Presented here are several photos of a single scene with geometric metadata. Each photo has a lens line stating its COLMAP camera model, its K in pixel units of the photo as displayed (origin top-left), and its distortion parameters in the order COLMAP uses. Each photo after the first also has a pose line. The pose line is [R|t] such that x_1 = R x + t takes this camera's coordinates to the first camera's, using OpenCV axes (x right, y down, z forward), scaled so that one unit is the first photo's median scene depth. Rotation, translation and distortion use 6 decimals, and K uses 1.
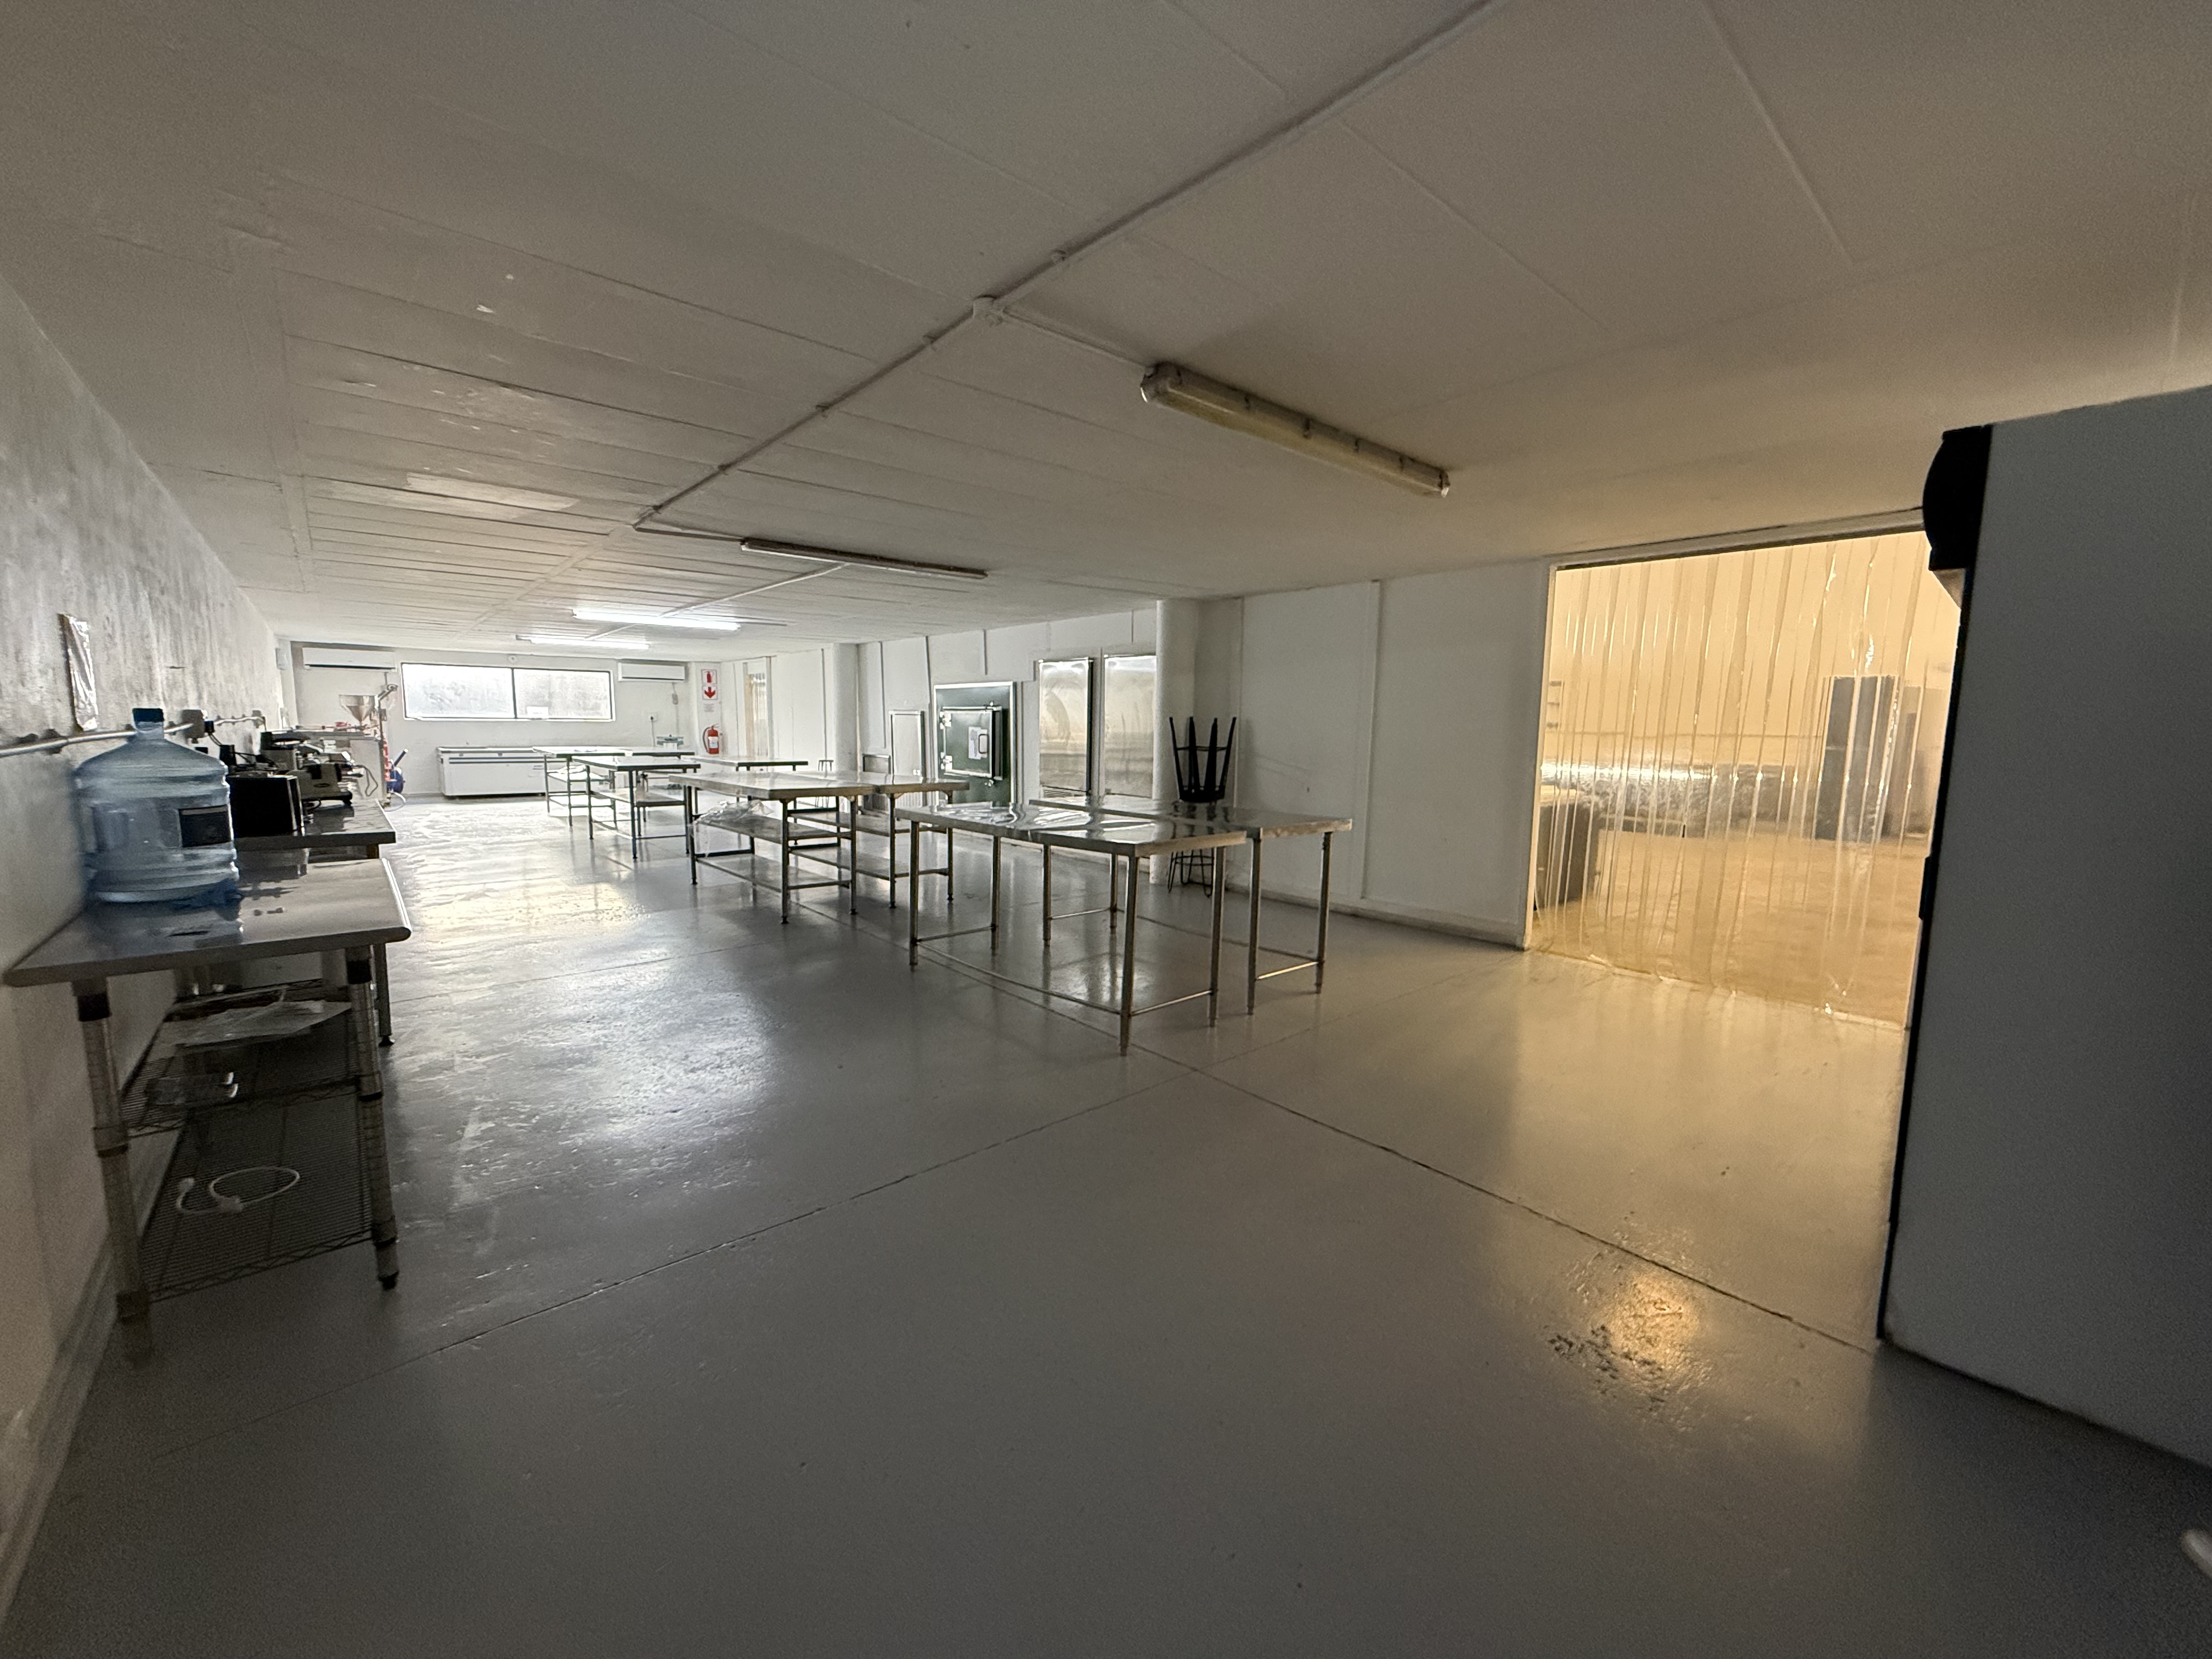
lens RADIAL K [[882.9, 0, 1097.6], [0, 882.9, 833.1], [0, 0, 1]] dist [-0.000229, 0.000146]
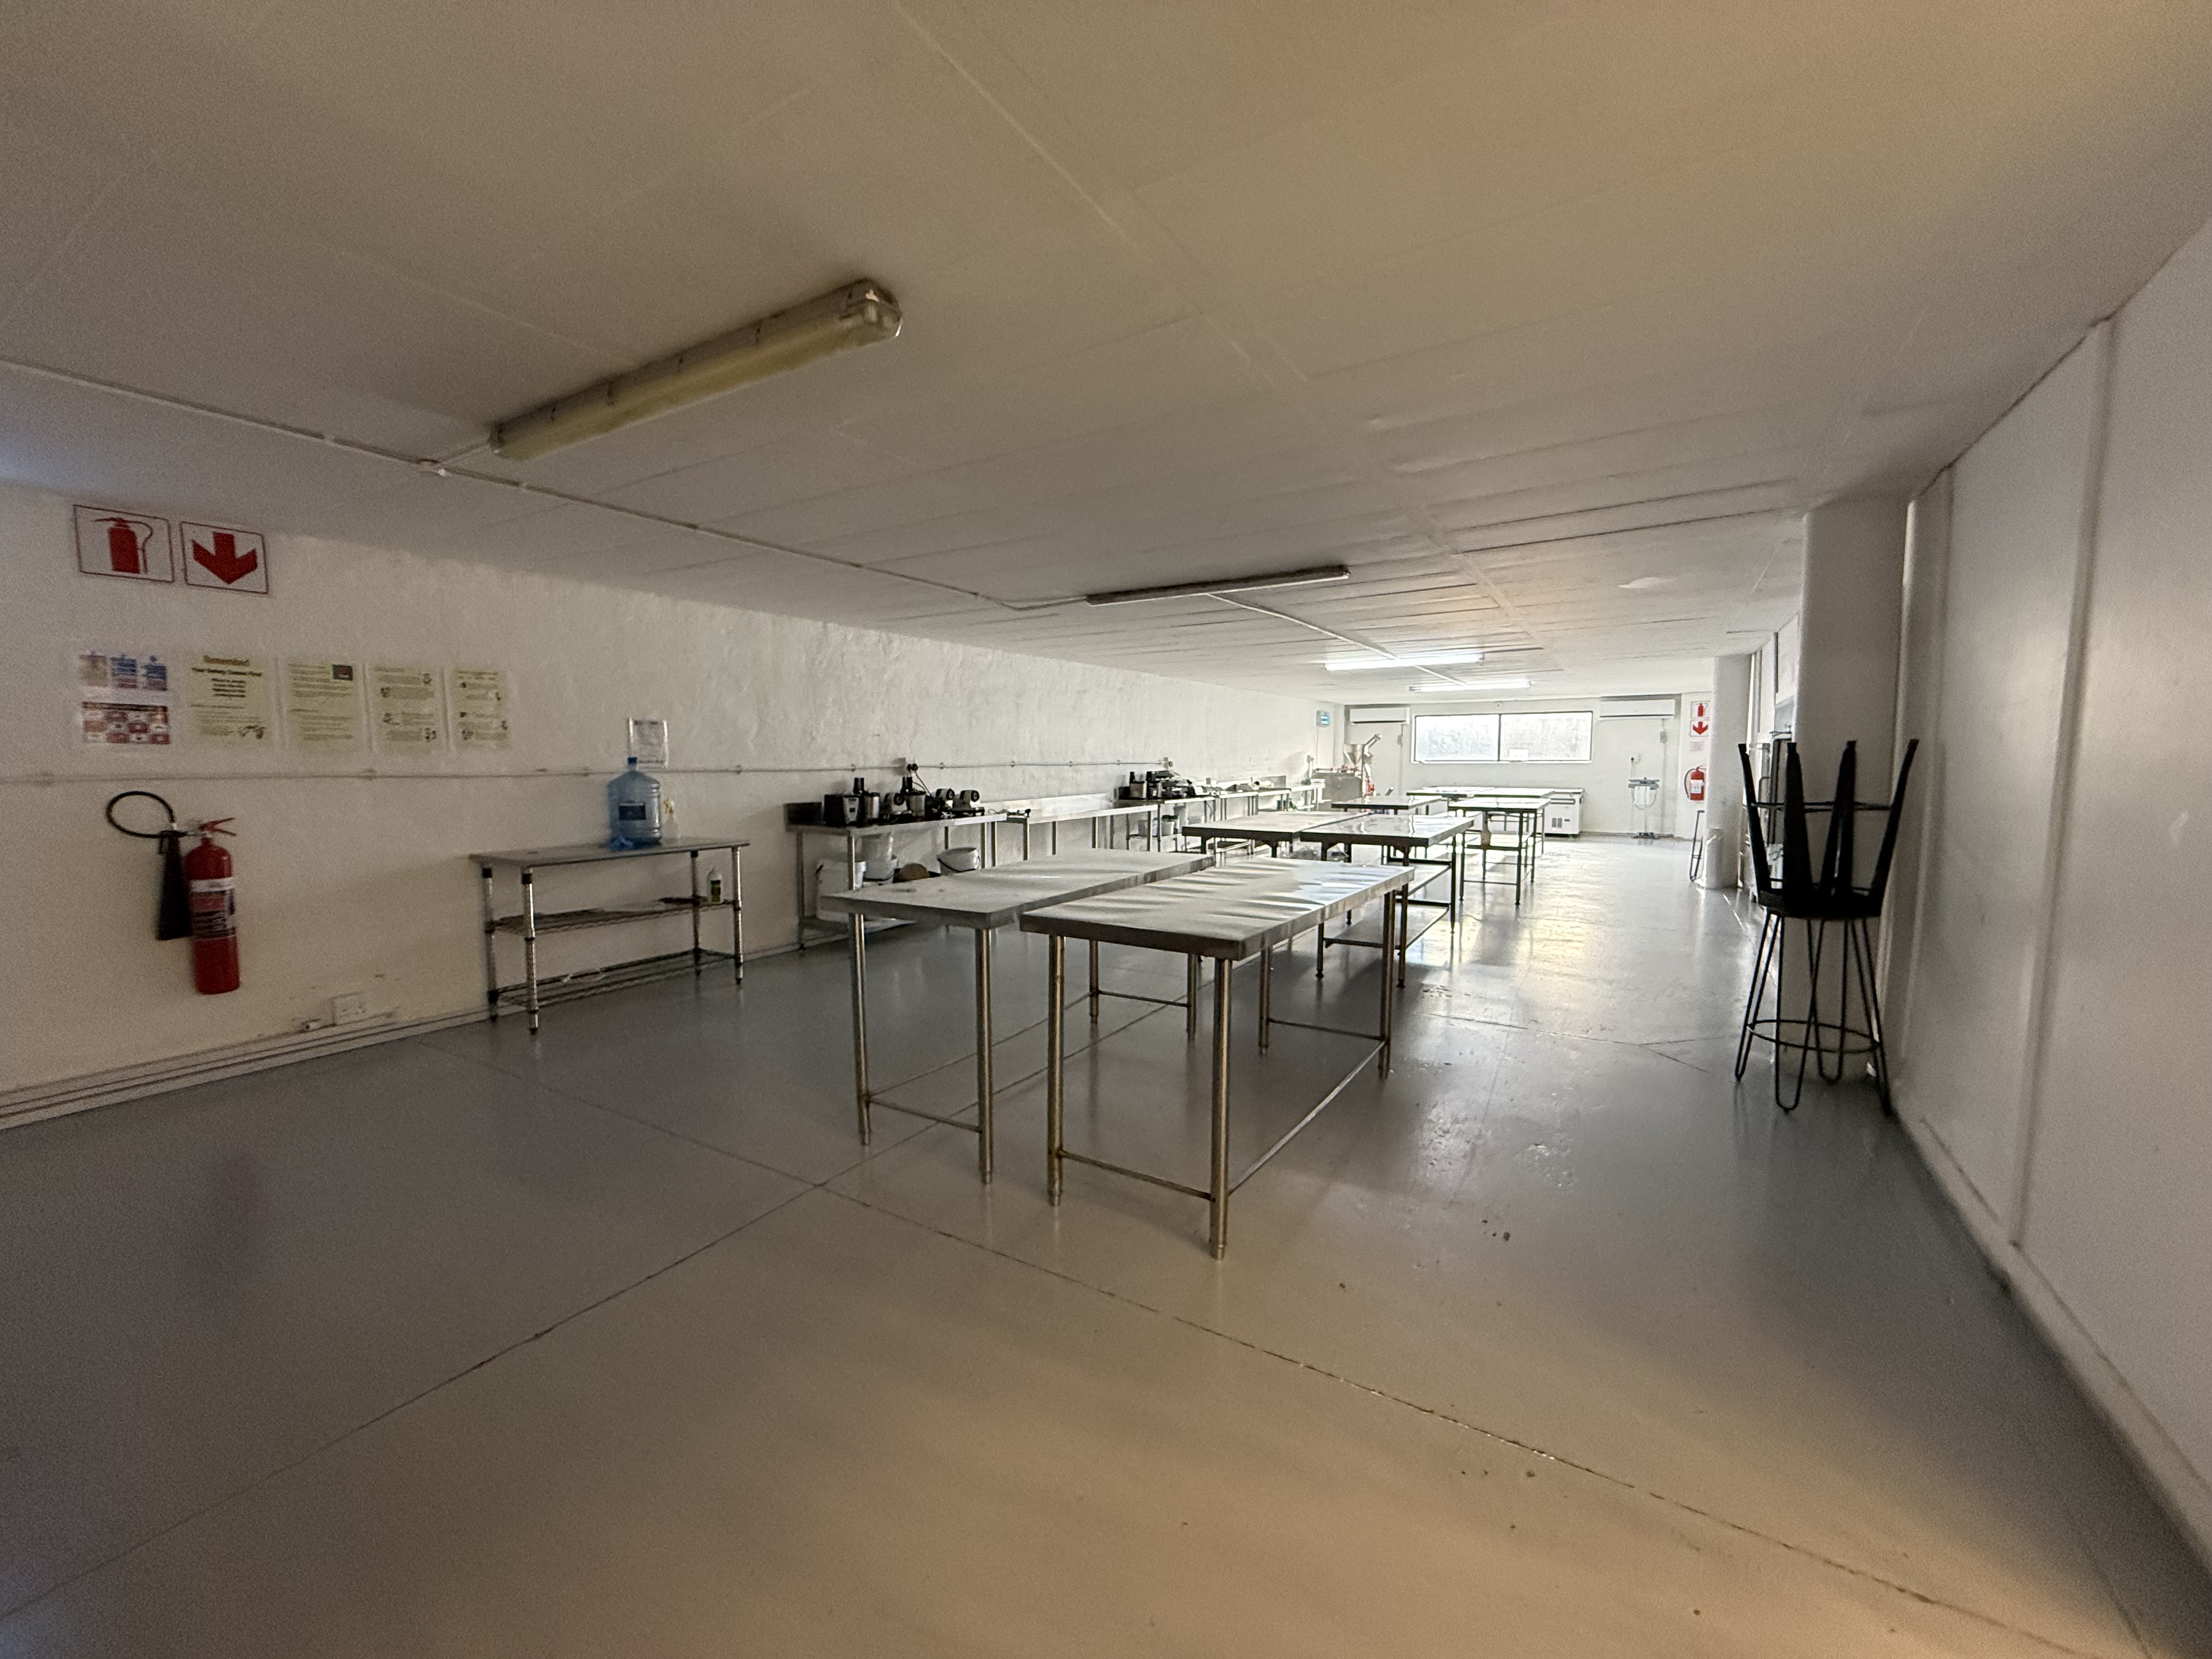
lens RADIAL K [[882.9, 0, 1101.8], [0, 882.9, 837.4], [0, 0, 1]] dist [-0.000229, 0.000146]
pose [[0.306766, 0.070579, -0.949165, 0.264749], [-0.112207, 0.992974, 0.037572, -0.029967], [0.945148, 0.094978, 0.312530, 0.272982]]
